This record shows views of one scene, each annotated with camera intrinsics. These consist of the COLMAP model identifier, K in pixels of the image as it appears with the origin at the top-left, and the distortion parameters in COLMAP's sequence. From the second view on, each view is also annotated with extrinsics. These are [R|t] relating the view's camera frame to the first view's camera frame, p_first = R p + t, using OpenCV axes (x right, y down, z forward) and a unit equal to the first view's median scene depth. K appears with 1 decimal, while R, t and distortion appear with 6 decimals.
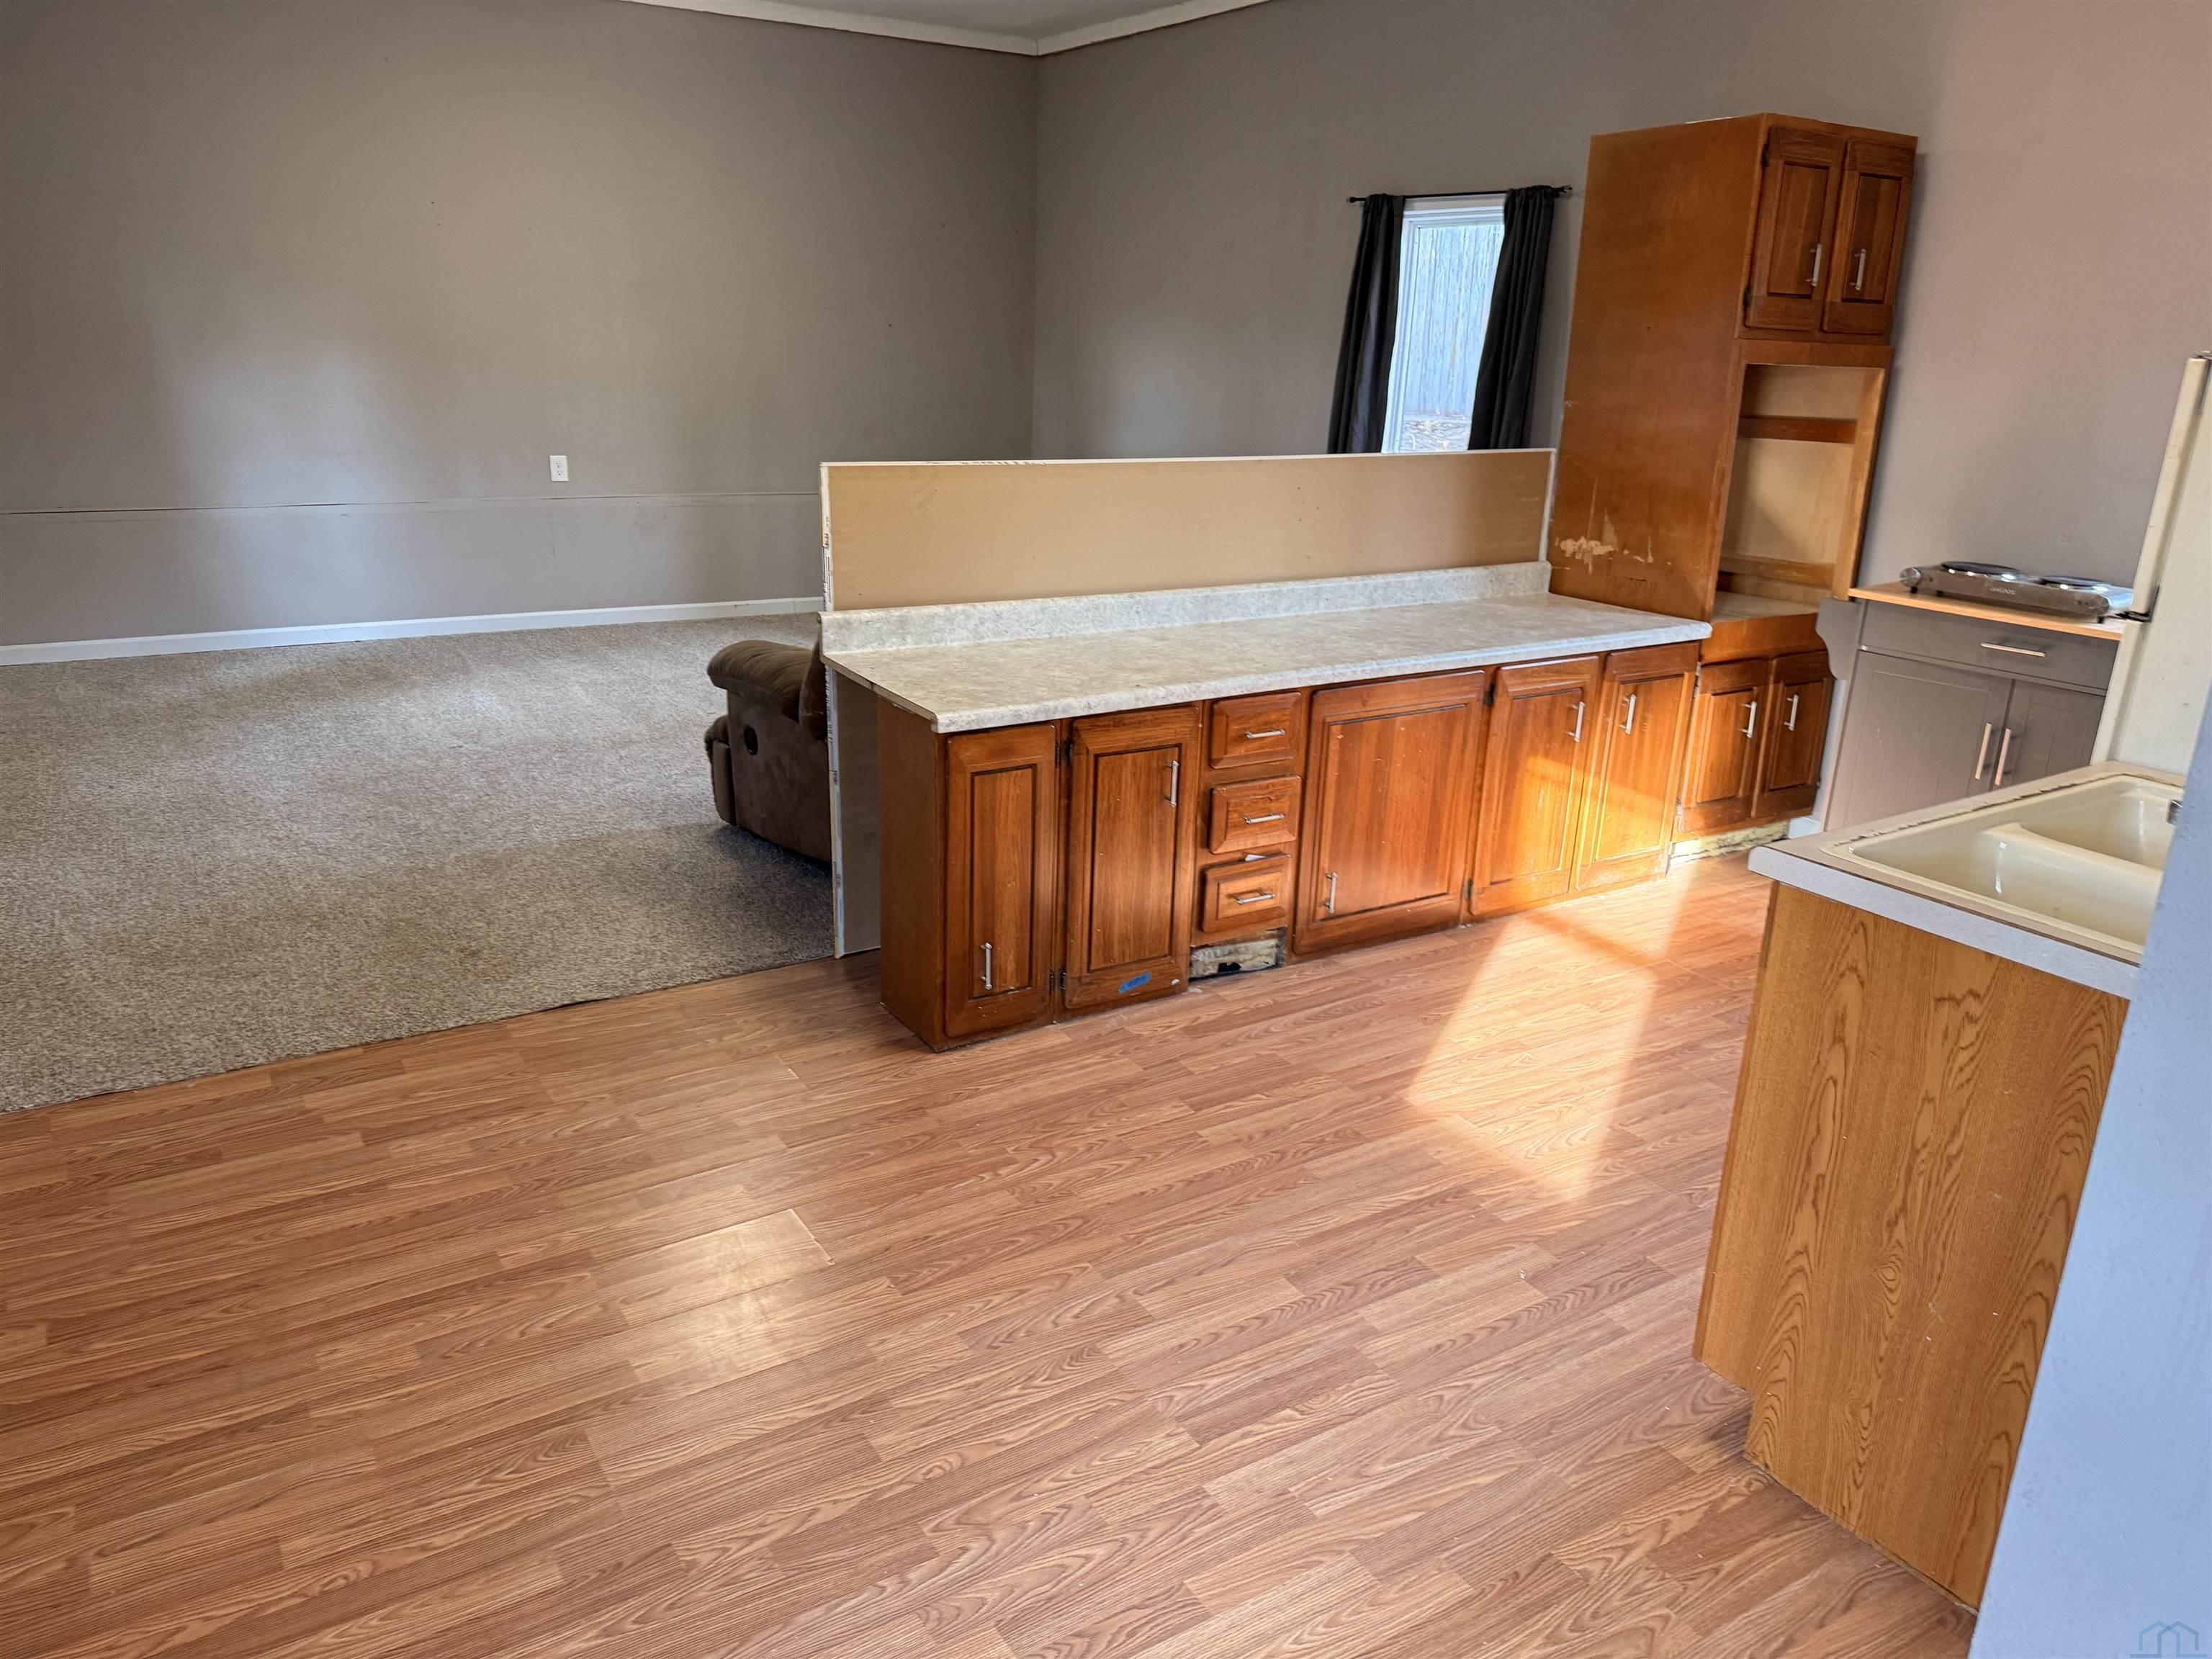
lens RADIAL K [[1590.3, 0, 1097.3], [0, 1590.3, 835.6], [0, 0, 1]] dist [0.045031, -0.053595]
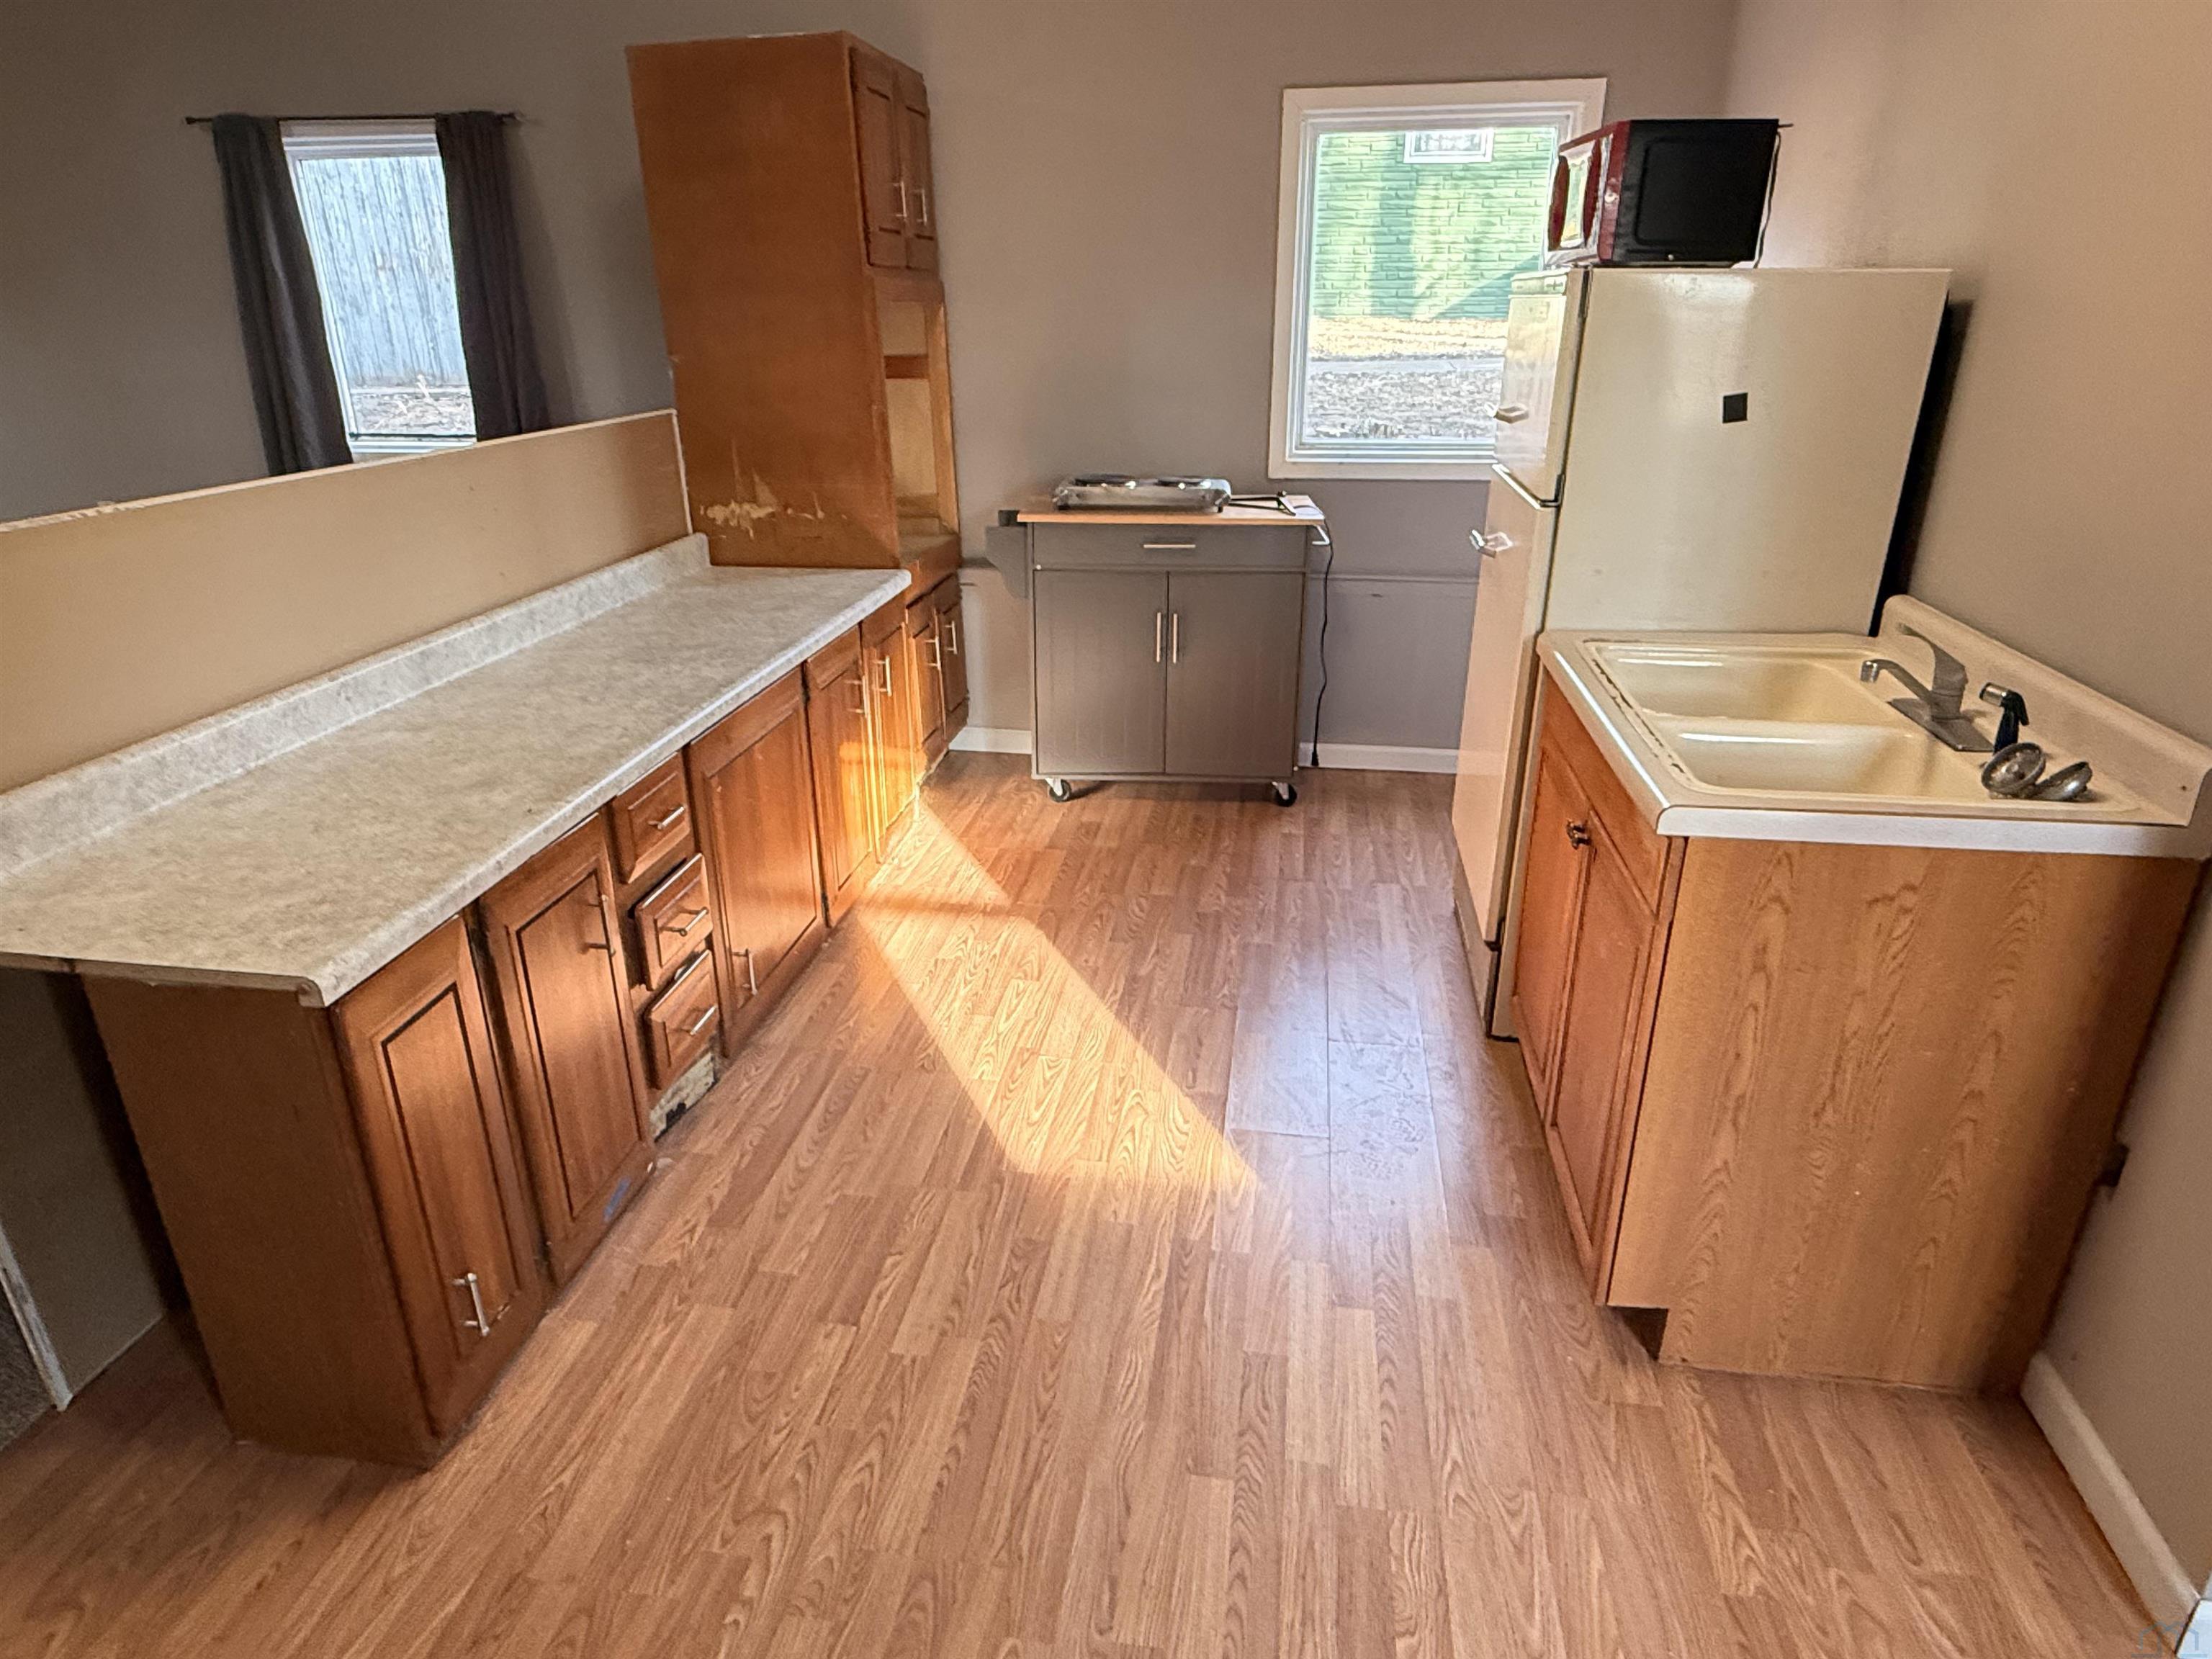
lens RADIAL K [[1316.9, 0, 1107.9], [0, 1316.9, 840.4], [0, 0, 1]] dist [-0.008274, -0.000597]
pose [[0.640781, -0.319998, 0.697854, -0.201803], [0.255376, 0.946072, 0.199326, -0.125858], [-0.724004, 0.050491, 0.687945, 0.421959]]
